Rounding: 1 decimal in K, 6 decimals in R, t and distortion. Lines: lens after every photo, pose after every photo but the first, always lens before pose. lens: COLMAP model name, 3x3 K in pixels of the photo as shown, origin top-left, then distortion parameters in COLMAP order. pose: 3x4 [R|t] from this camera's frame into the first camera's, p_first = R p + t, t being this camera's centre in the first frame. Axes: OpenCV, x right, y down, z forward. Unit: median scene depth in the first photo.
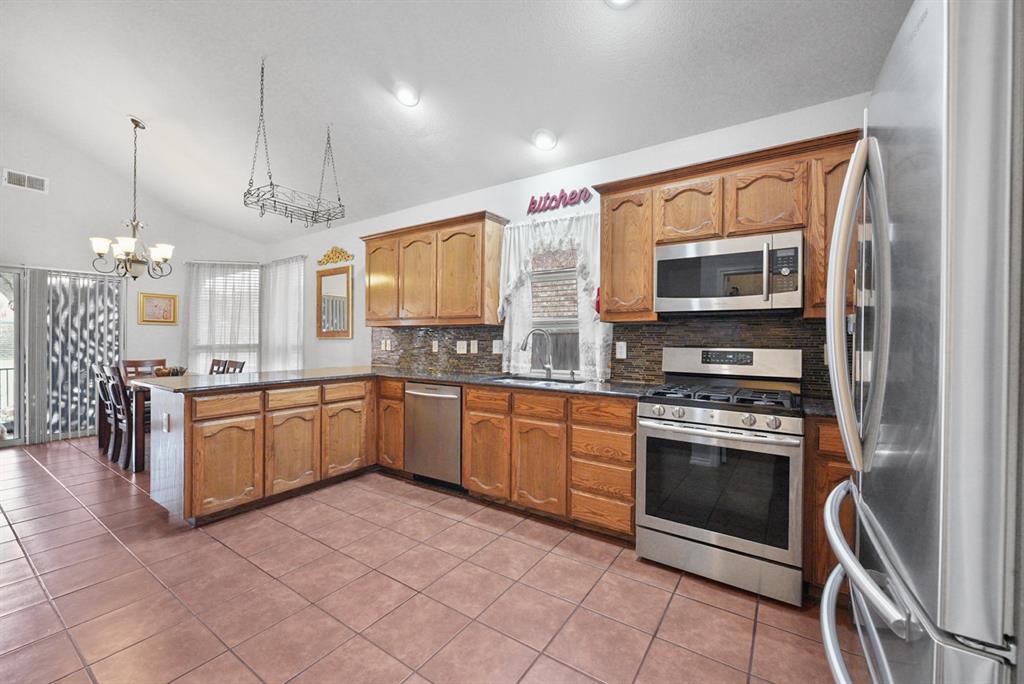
lens RADIAL K [[406.9, 0, 511.2], [0, 406.9, 337.9], [0, 0, 1]] dist [-0.000865, 0.000074]
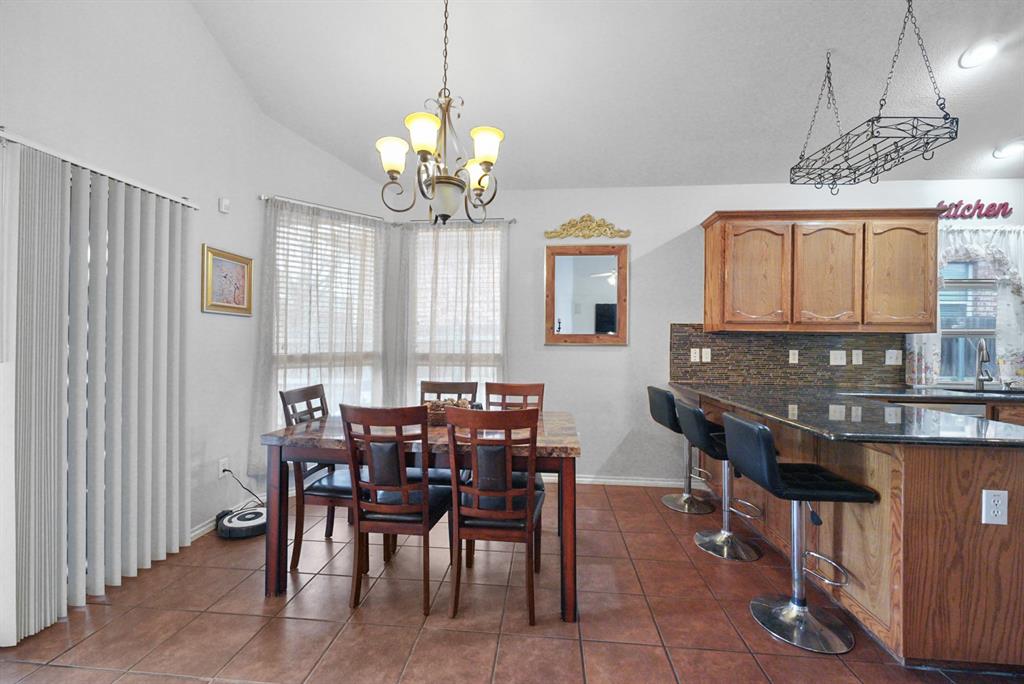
lens RADIAL K [[406.9, 0, 514.0], [0, 406.9, 344.8], [0, 0, 1]] dist [-0.000865, 0.000074]
pose [[0.874859, 0.004646, 0.484356, -1.349787], [-0.010720, 0.999895, 0.009772, -0.006889], [-0.484259, -0.013741, 0.874817, 0.672773]]
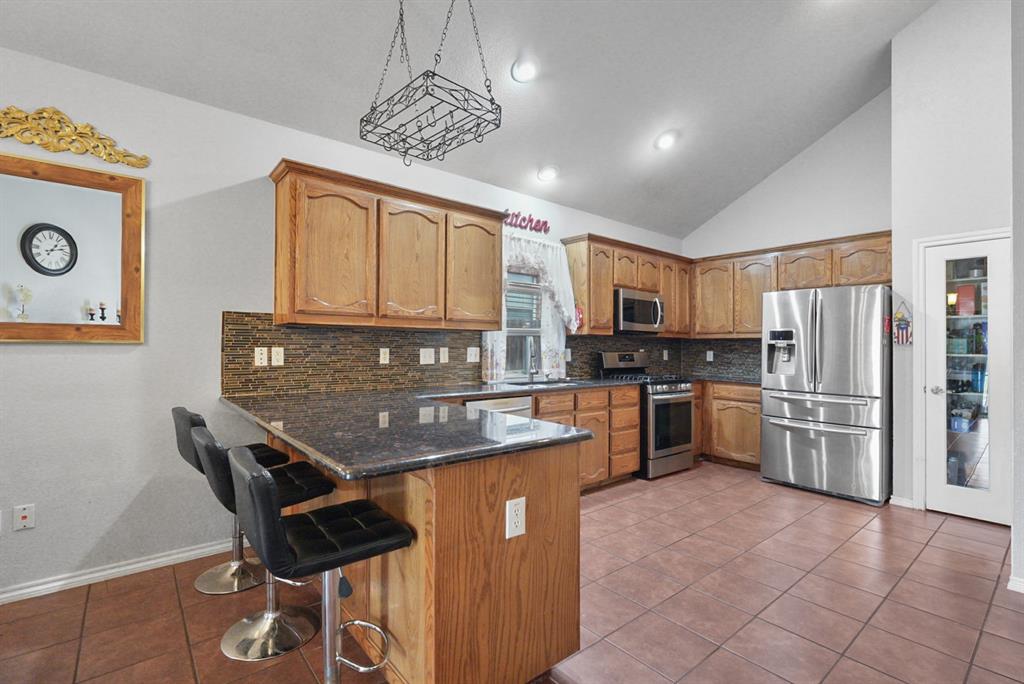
lens RADIAL K [[467.3, 0, 511.1], [0, 467.3, 341.7], [0, 0, 1]] dist [0.001059, 0.000048]
pose [[0.282530, 0.008017, 0.959225, -1.128781], [-0.011410, 0.999922, -0.004996, -0.003510], [-0.959191, -0.009533, 0.282599, 0.678835]]
